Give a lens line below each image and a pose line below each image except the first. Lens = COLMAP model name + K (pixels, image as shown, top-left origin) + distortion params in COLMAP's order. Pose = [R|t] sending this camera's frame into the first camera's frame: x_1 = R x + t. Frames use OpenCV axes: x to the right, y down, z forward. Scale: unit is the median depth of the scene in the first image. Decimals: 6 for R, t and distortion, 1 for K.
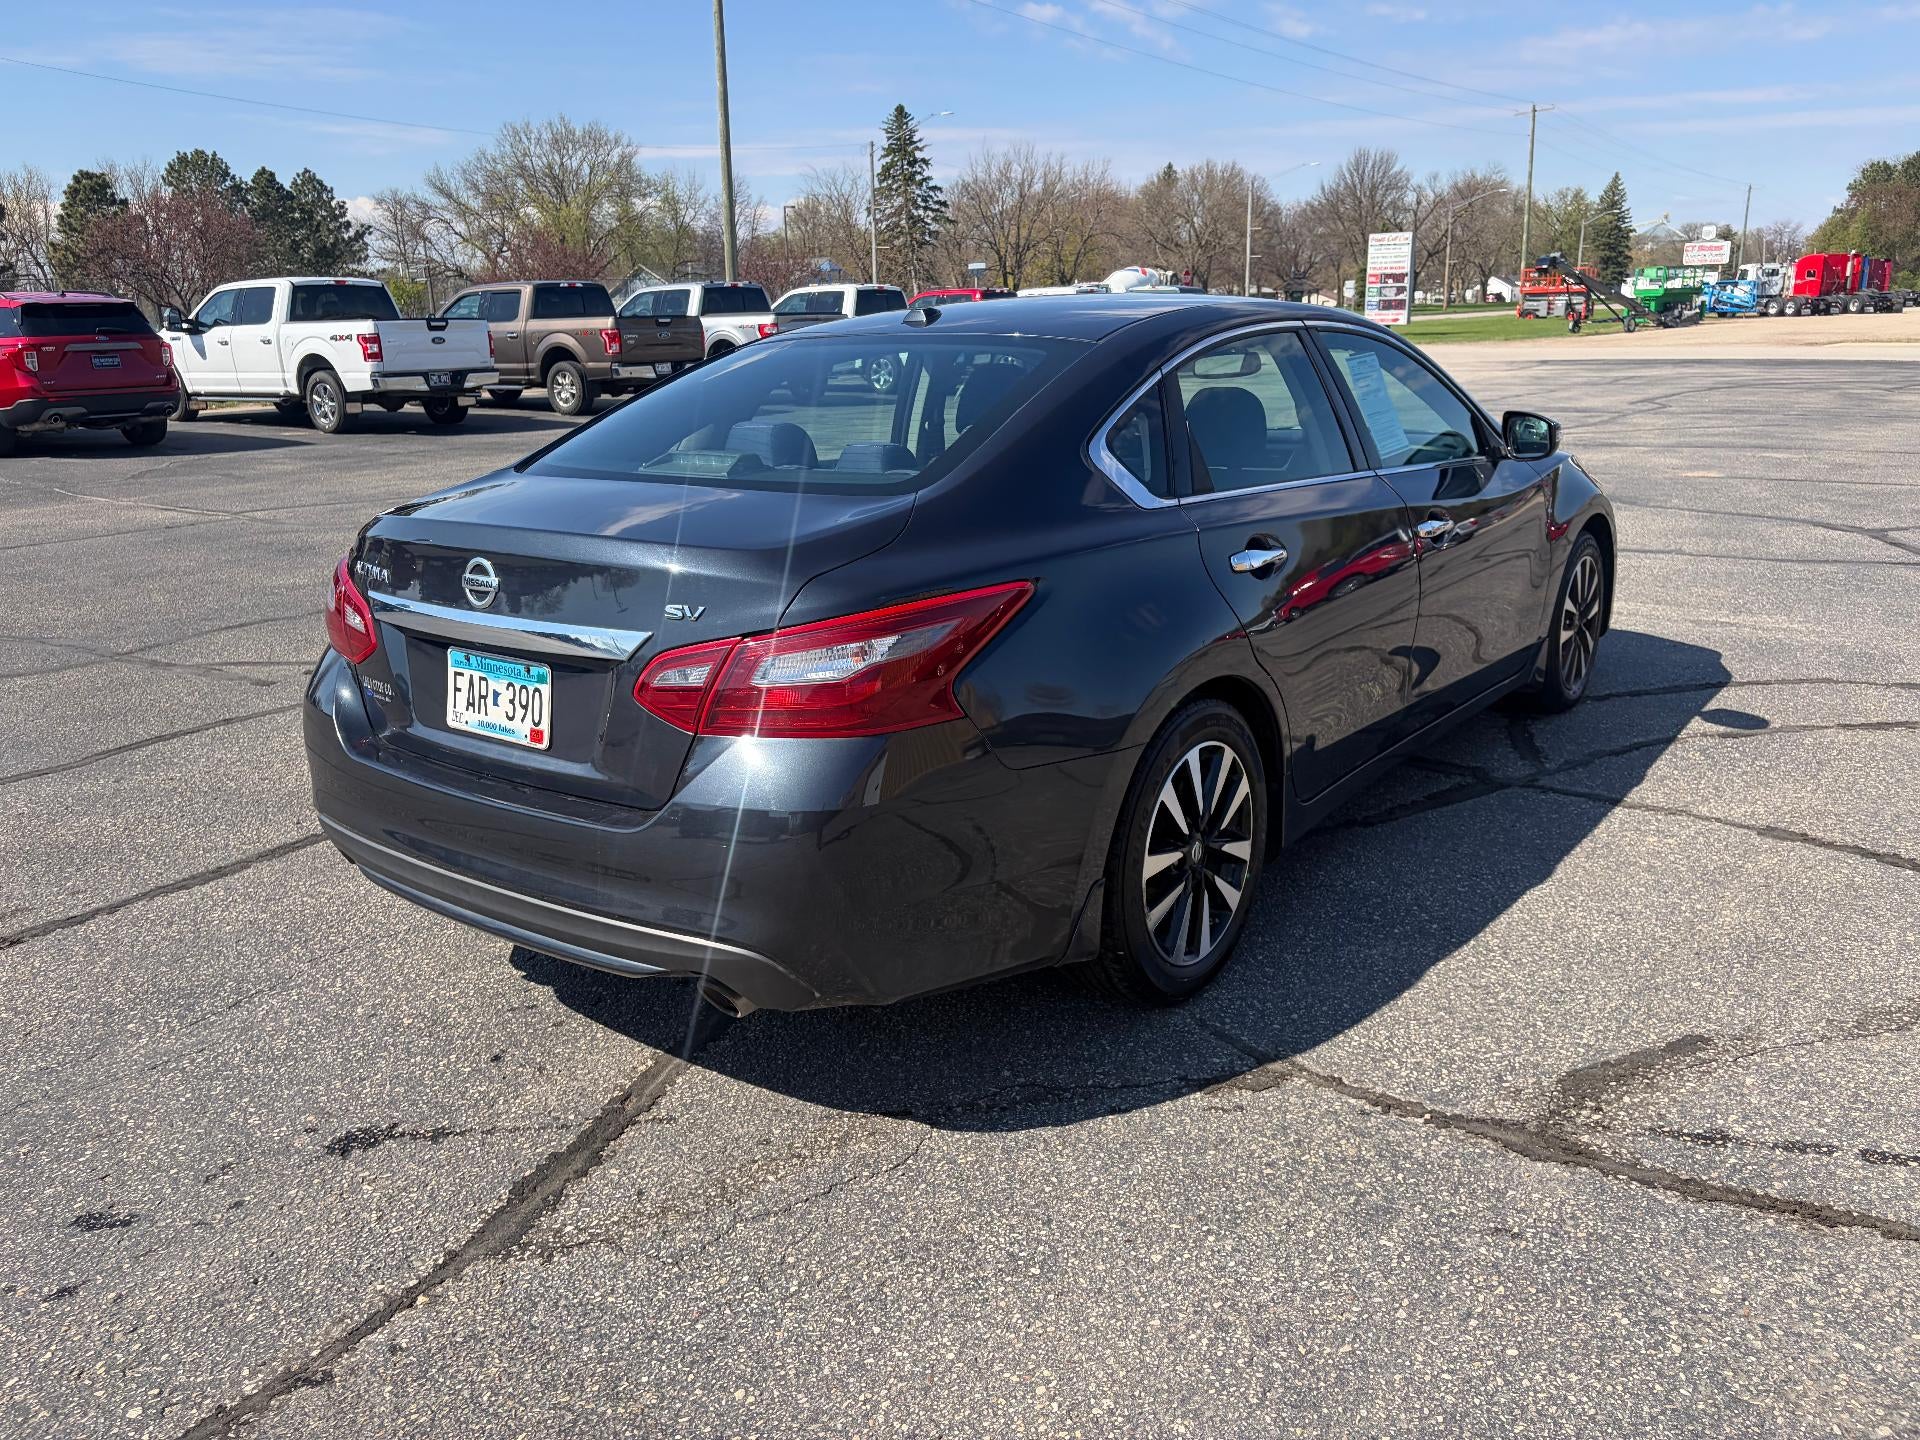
lens RADIAL K [[1460.9, 0, 962.2], [0, 1460.9, 735.3], [0, 0, 1]] dist [0.036306, -0.031112]
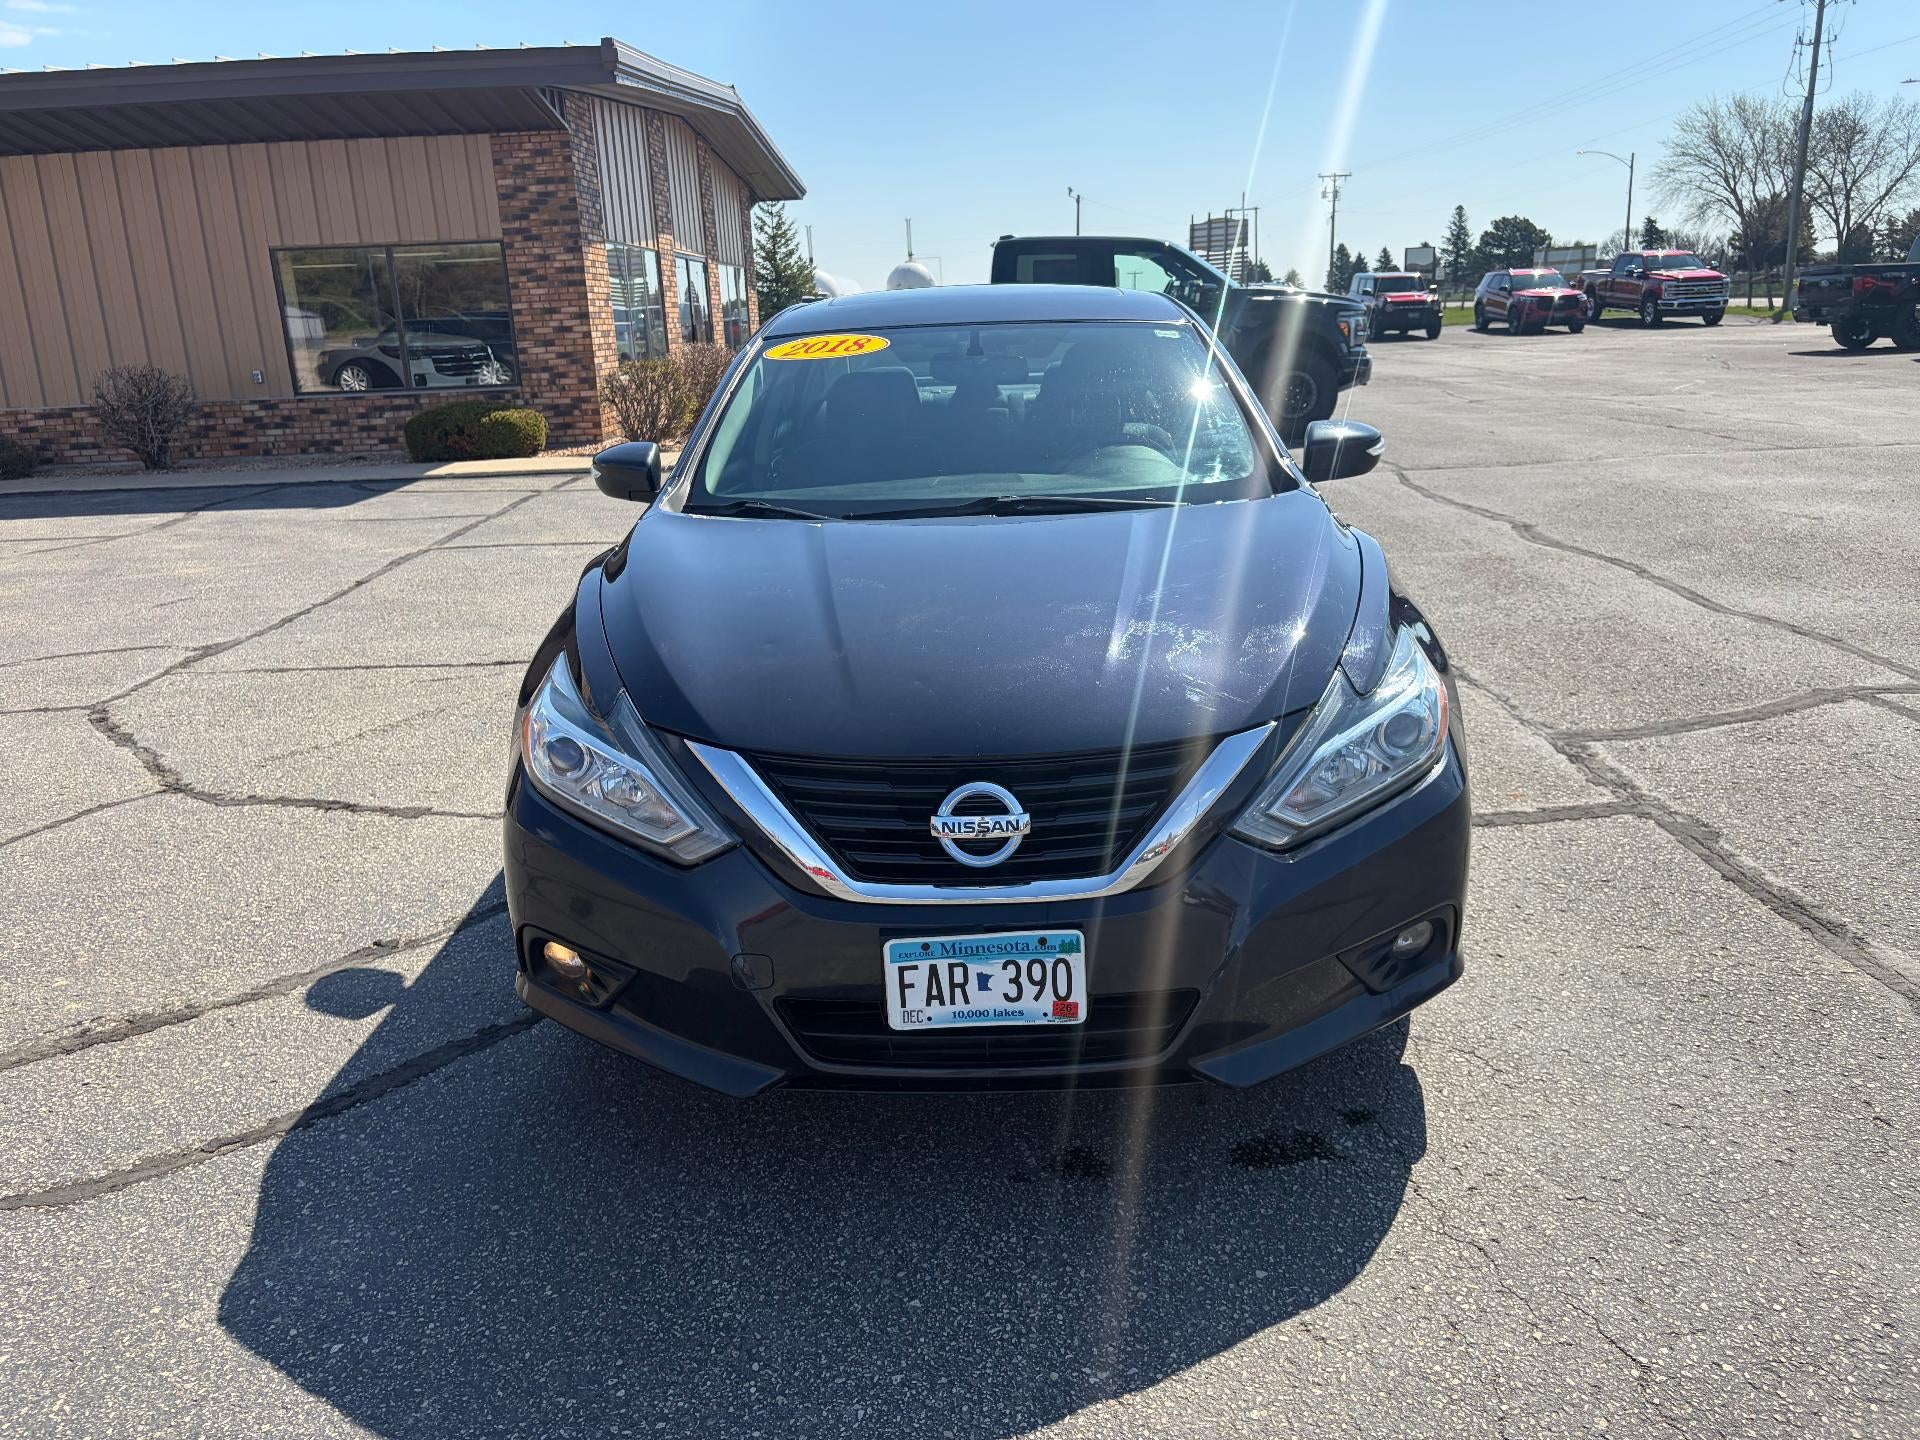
lens RADIAL K [[1444.7, 0, 959.7], [0, 1444.7, 699.4], [0, 0, 1]] dist [0.065837, -0.074622]
pose [[-0.807112, 0.210341, -0.551658, 0.175464], [-0.101661, 0.870914, 0.480806, -0.124825], [0.581580, 0.444146, -0.681542, 0.422067]]
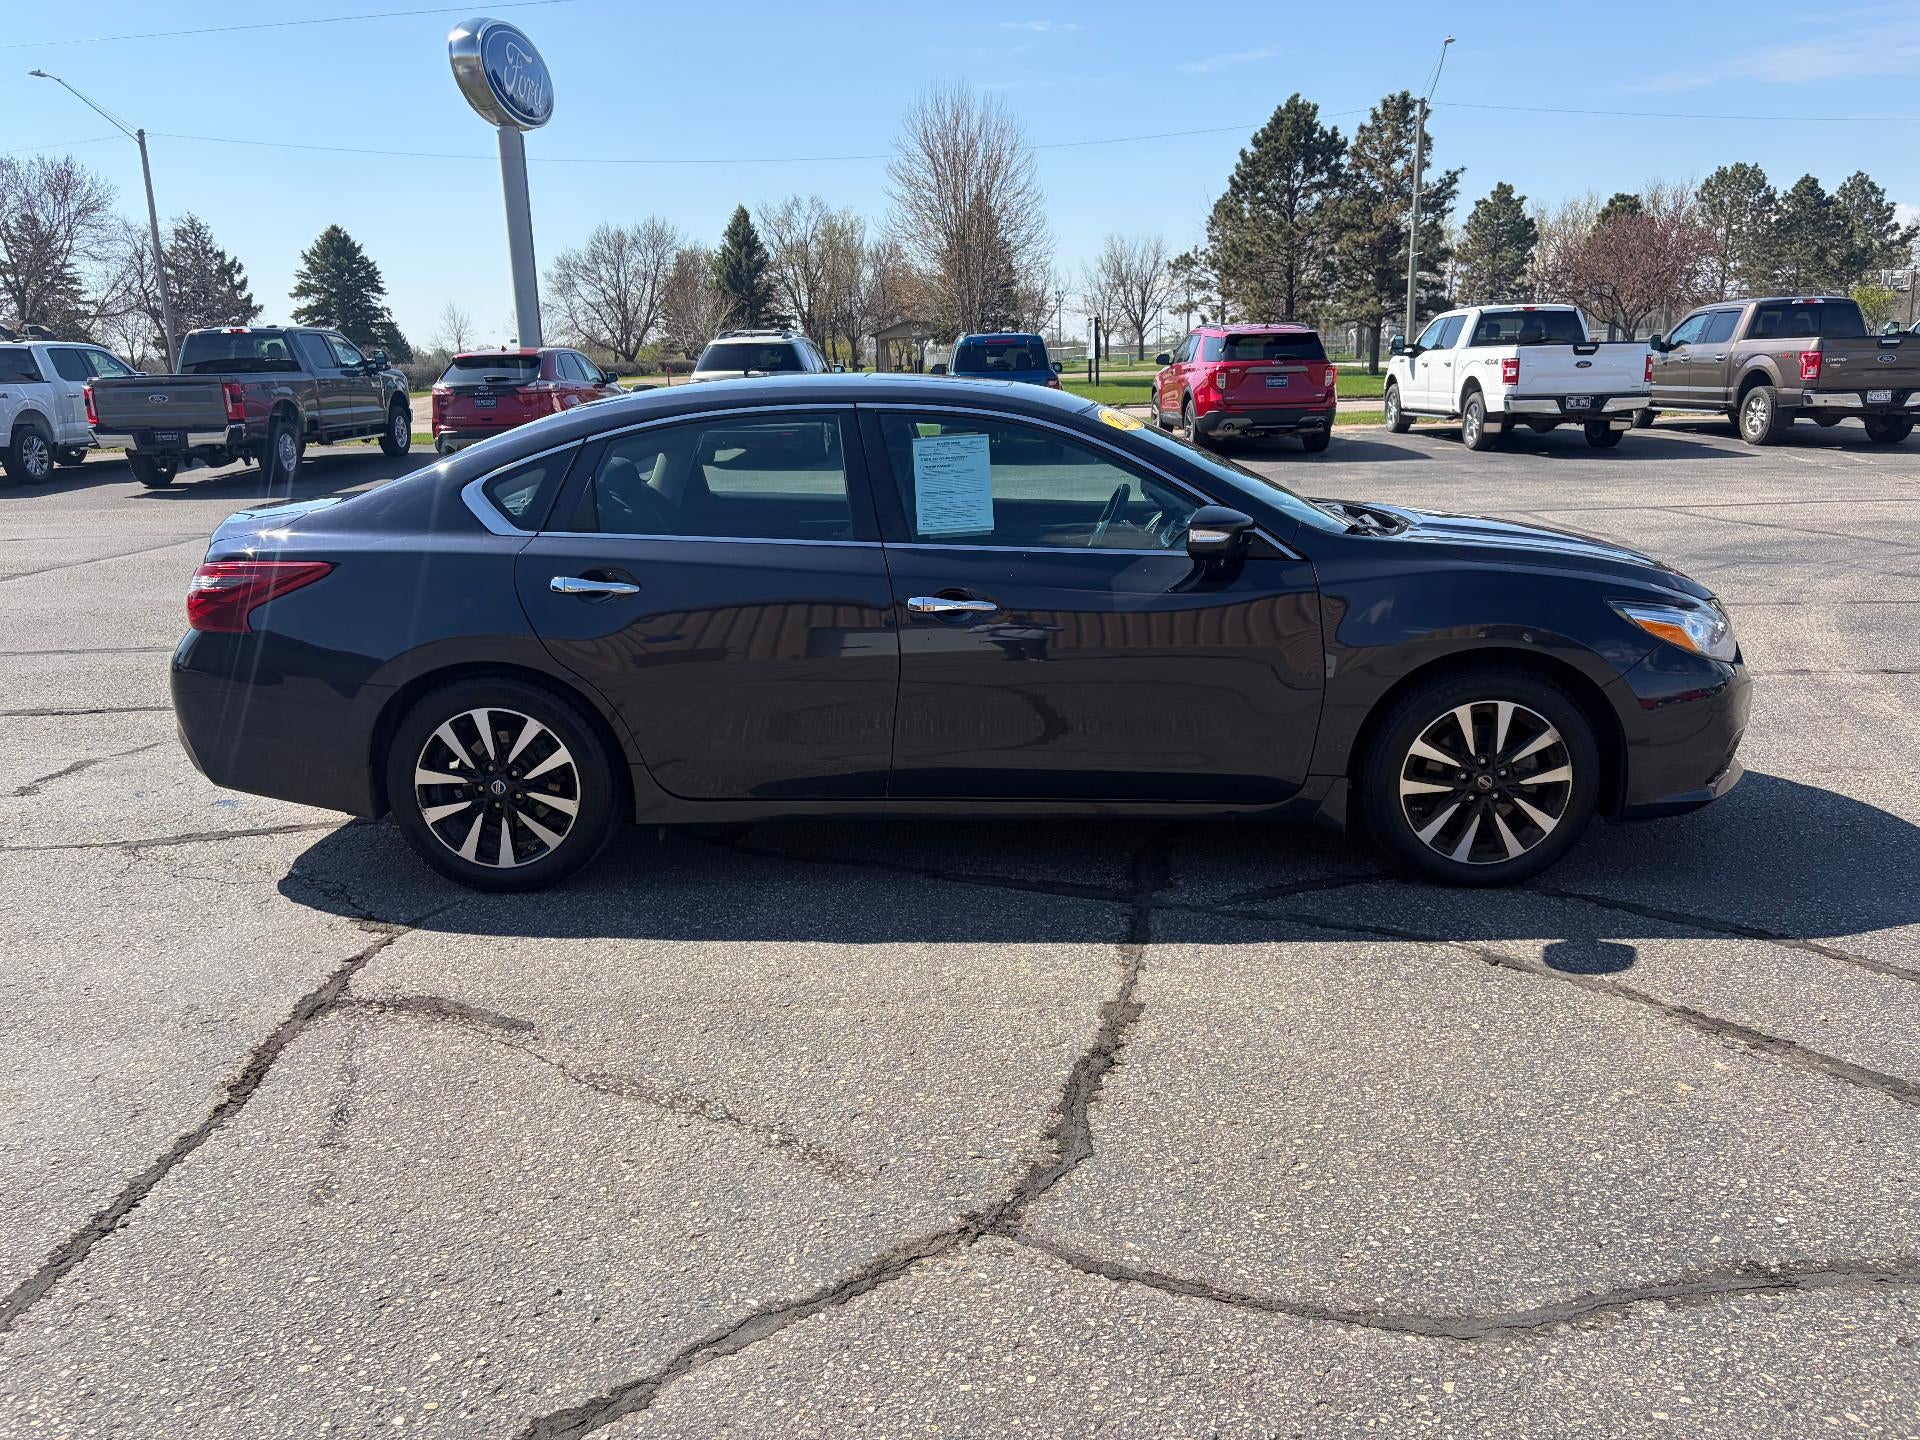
lens RADIAL K [[1455.4, 0, 952.8], [0, 1455.4, 716.6], [0, 0, 1]] dist [0.058990, -0.067091]
pose [[0.570436, 0.205357, -0.795256, 0.247972], [-0.218596, 0.971276, 0.094011, -0.034681], [0.791719, 0.120213, 0.598941, 0.083931]]
